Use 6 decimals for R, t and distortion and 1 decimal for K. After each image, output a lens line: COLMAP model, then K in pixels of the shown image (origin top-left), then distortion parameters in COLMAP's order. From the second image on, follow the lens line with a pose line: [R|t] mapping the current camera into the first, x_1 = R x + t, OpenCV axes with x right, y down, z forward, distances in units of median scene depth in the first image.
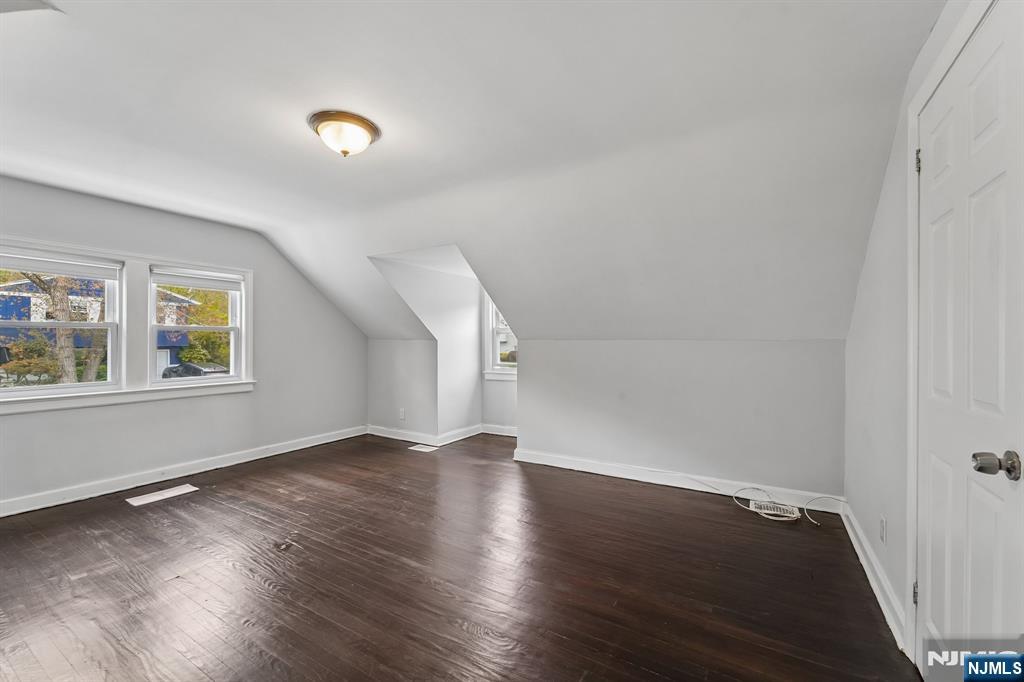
lens RADIAL K [[422.2, 0, 512.0], [0, 422.2, 341.0], [0, 0, 1]] dist [-0.000129, -0.000619]
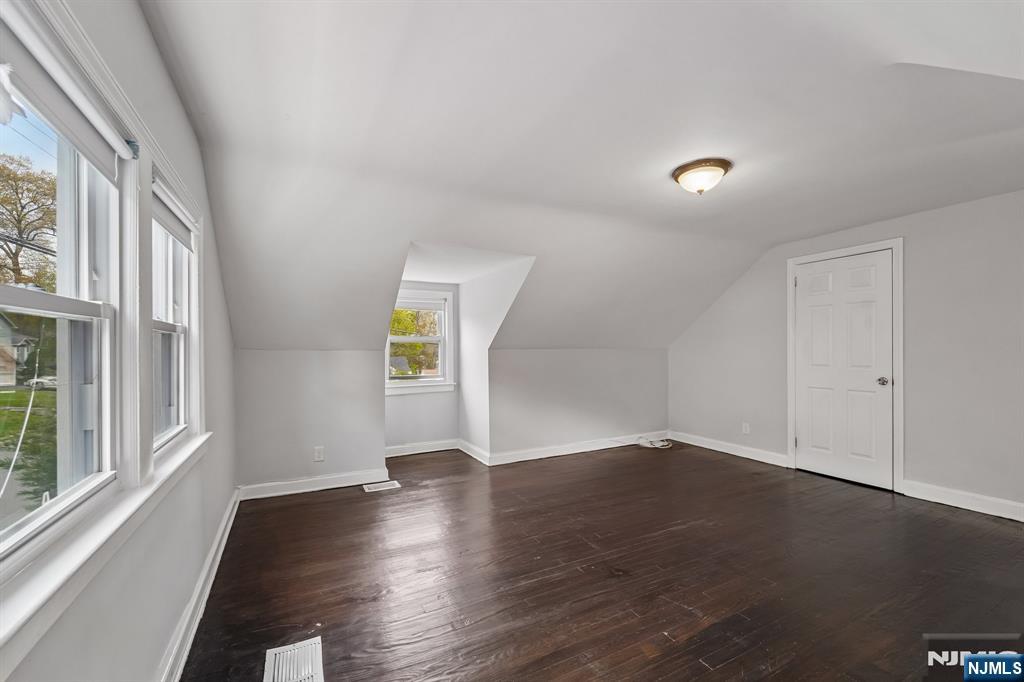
lens RADIAL K [[423.2, 0, 511.0], [0, 423.2, 347.7], [0, 0, 1]] dist [0.000315, -0.000189]
pose [[0.522705, -0.001874, 0.852511, -1.006693], [0.008360, 0.999961, -0.002928, -0.003528], [-0.852473, 0.008658, 0.522700, 0.495081]]
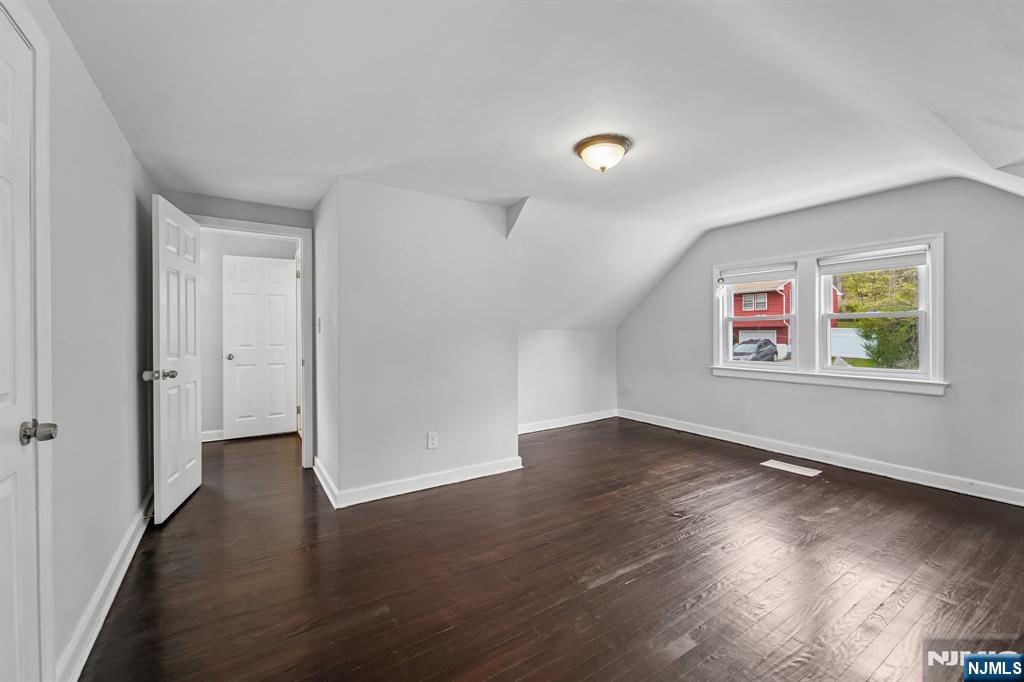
lens RADIAL K [[411.5, 0, 511.6], [0, 411.5, 338.5], [0, 0, 1]] dist [0.000858, -0.002871]
pose [[-0.448753, 0.012376, -0.893570, 0.429462], [0.006860, 0.999922, 0.010404, 0.006483], [0.893629, -0.001461, -0.448803, 0.761366]]
